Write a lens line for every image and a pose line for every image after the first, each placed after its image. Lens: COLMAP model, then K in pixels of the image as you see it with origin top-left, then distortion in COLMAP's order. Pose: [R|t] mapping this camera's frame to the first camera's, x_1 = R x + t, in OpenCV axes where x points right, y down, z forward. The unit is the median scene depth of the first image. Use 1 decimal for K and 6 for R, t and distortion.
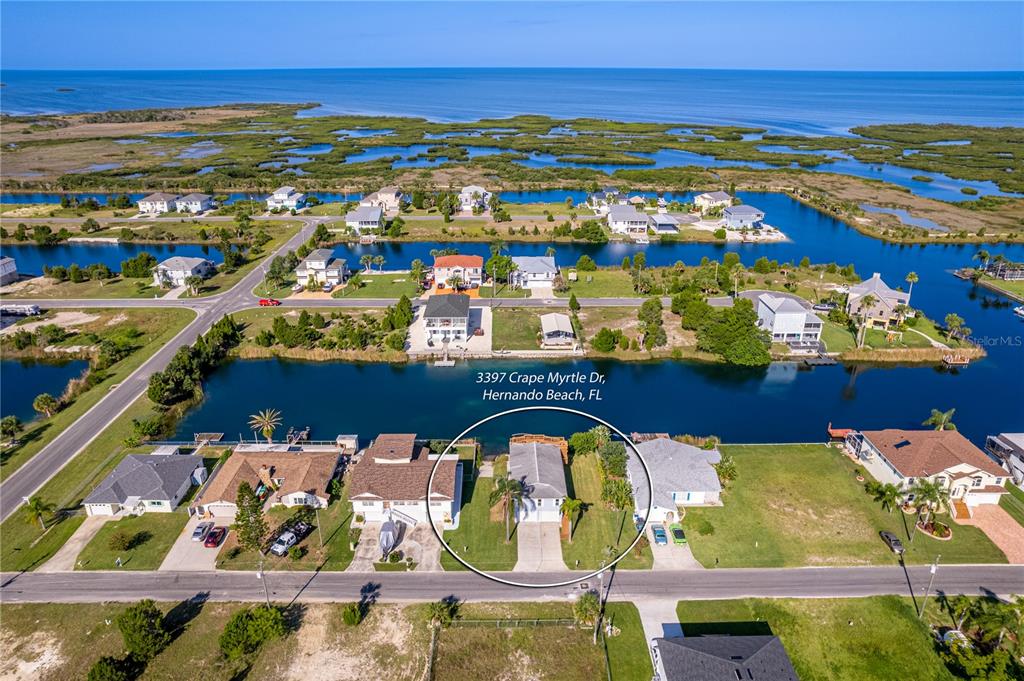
lens RADIAL K [[678.5, 0, 509.1], [0, 678.5, 340.3], [0, 0, 1]] dist [-0.077103, 0.068421]
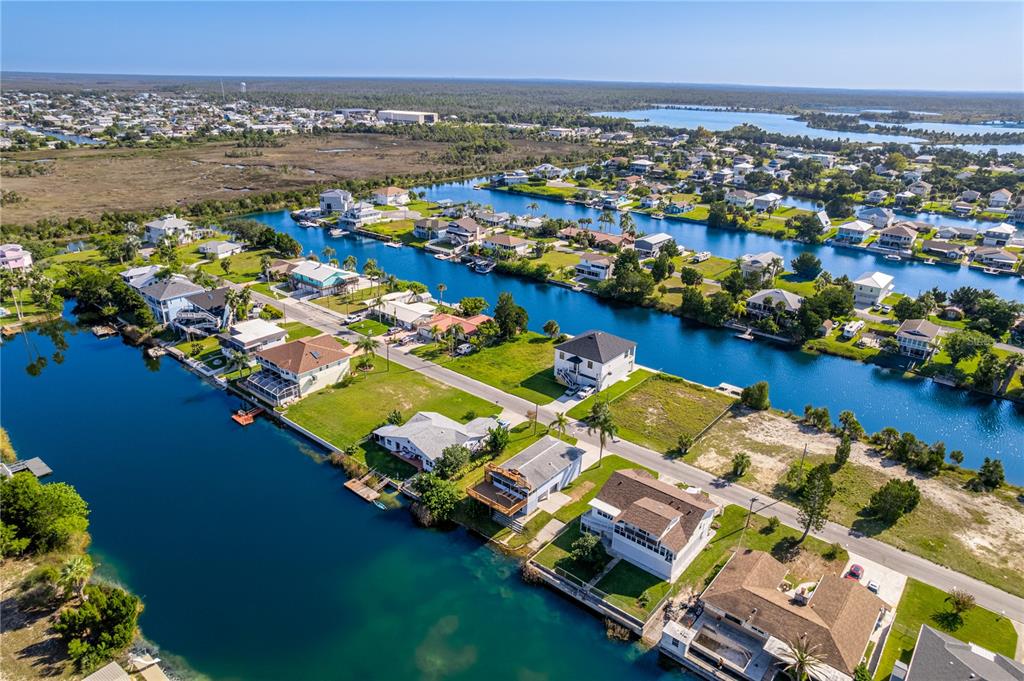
lens RADIAL K [[657.0, 0, 509.9], [0, 657.0, 336.1], [0, 0, 1]] dist [-0.069113, 0.058876]
pose [[-0.760194, -0.254214, 0.597897, -0.285285], [0.229240, 0.756130, 0.612957, -0.349171], [-0.607910, 0.603028, -0.516529, 0.845750]]
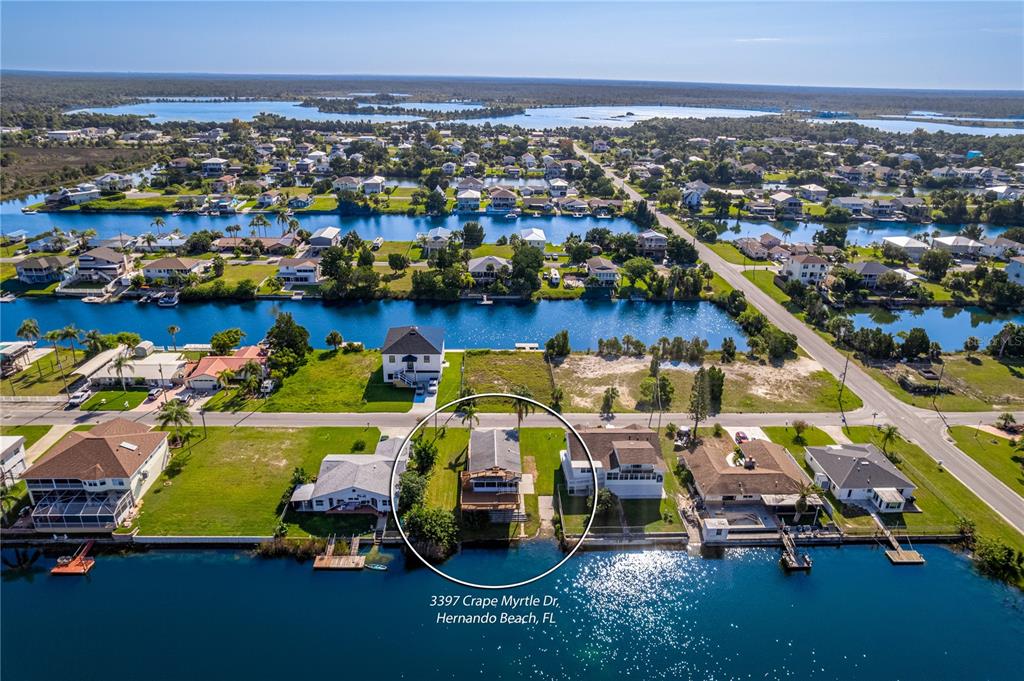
lens RADIAL K [[657.0, 0, 509.9], [0, 657.0, 336.1], [0, 0, 1]] dist [-0.069113, 0.058876]
pose [[-0.999500, -0.006550, -0.030926, 0.029639], [-0.026272, 0.716216, 0.697384, -0.389839], [0.017582, 0.697848, -0.716030, 0.947782]]
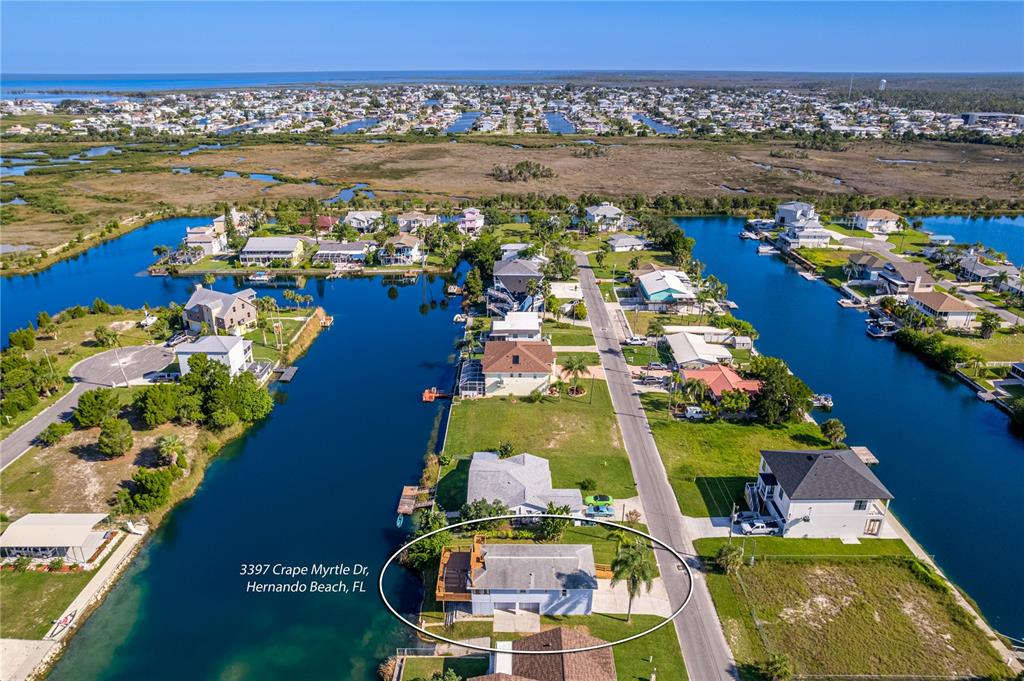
lens RADIAL K [[684.8, 0, 509.3], [0, 684.8, 341.4], [0, 0, 1]] dist [-0.075713, 0.069166]
pose [[0.018205, -0.376036, 0.926426, -0.359520], [0.380866, 0.859328, 0.341317, -0.192641], [-0.924451, 0.346630, 0.158864, 0.473237]]
